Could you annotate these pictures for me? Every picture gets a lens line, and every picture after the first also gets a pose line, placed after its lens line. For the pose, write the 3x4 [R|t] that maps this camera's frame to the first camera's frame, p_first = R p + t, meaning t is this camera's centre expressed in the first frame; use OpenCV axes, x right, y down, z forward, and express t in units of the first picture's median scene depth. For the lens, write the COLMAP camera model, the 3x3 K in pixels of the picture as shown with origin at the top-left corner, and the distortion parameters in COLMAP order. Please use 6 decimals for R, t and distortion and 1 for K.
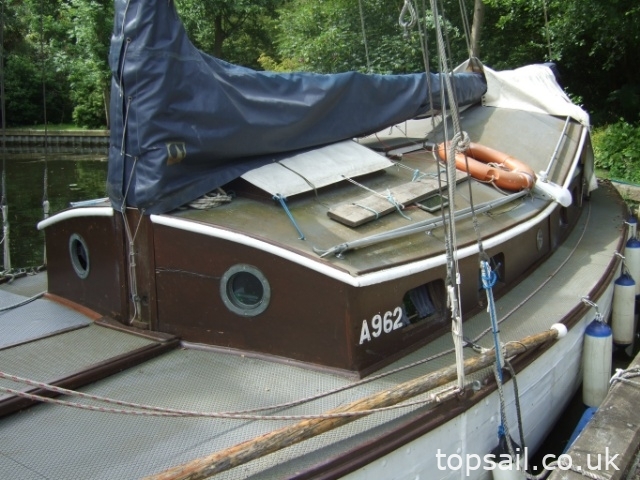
lens RADIAL K [[649.6, 0, 320.0], [0, 649.6, 240.0], [0, 0, 1]] dist [-0.065880, 0.001352]
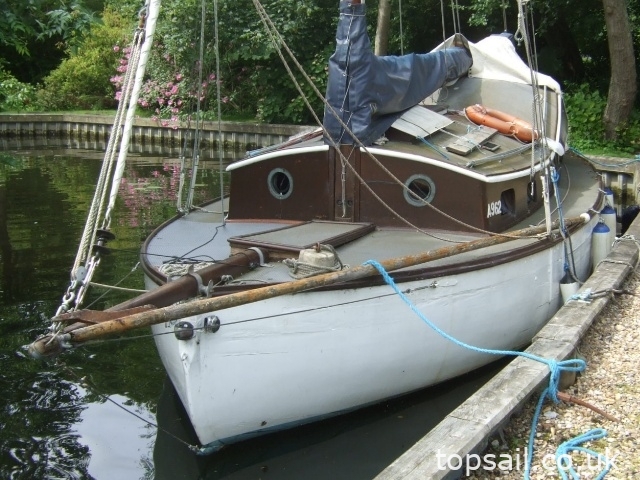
lens RADIAL K [[1059.1, 0, 320.0], [0, 1059.1, 240.0], [0, 0, 1]] dist [-0.139439, 0.097561]
pose [[0.971459, -0.047576, 0.232389, -0.954732], [0.058920, 0.997374, -0.042116, 0.290530], [-0.229775, 0.054607, 0.971711, -1.508554]]
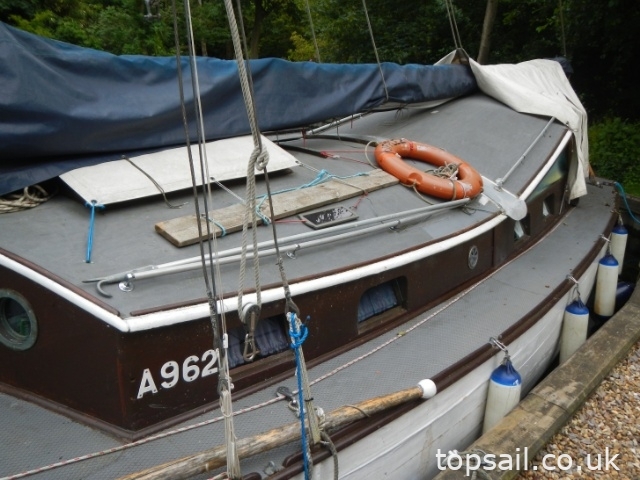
lens RADIAL K [[579.0, 0, 352.4], [0, 579.0, 230.1], [0, 0, 1]] dist [-0.065548, 0.105422]
pose [[0.995329, 0.075275, -0.060444, 0.332168], [-0.072612, 0.996340, 0.045110, -0.094406], [0.063618, -0.040510, 0.997152, 0.287065]]
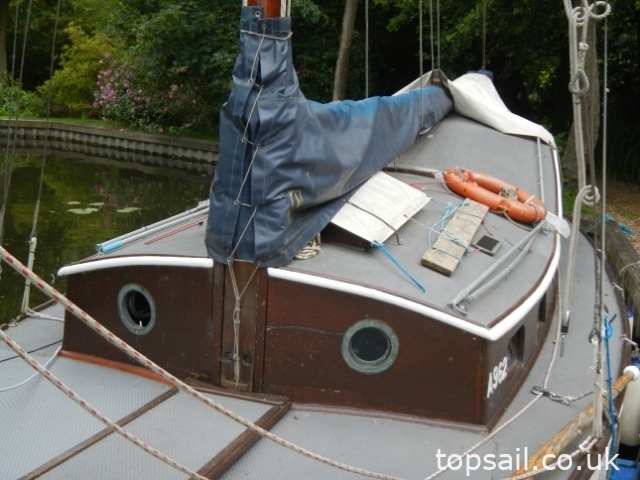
lens RADIAL K [[780.9, 0, 319.2], [0, 780.9, 214.4], [0, 0, 1]] dist [0.005039, 0.016020]
pose [[0.970379, 0.005133, 0.241531, -0.441848], [0.004820, 0.999164, -0.040599, -0.066928], [-0.241538, 0.040561, 0.969543, -0.099277]]
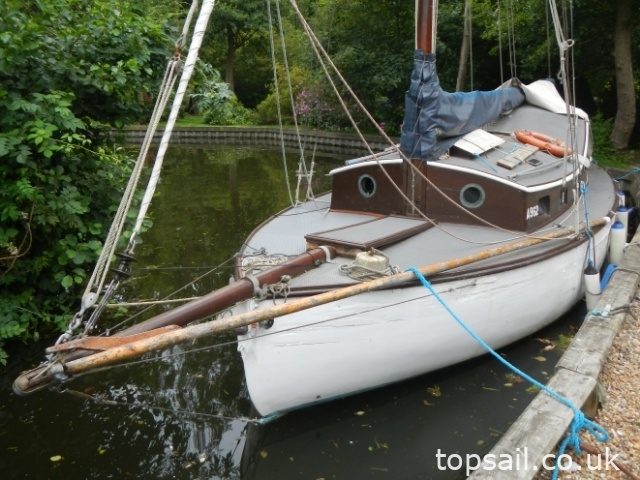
lens RADIAL K [[579.0, 0, 322.6], [0, 579.0, 204.9], [0, 0, 1]] dist [-0.040349, 0.007110]
pose [[0.999081, -0.006265, 0.042403, -0.660559], [0.007635, 0.999452, -0.032211, 0.156849], [-0.042178, 0.032505, 0.998581, -0.856837]]
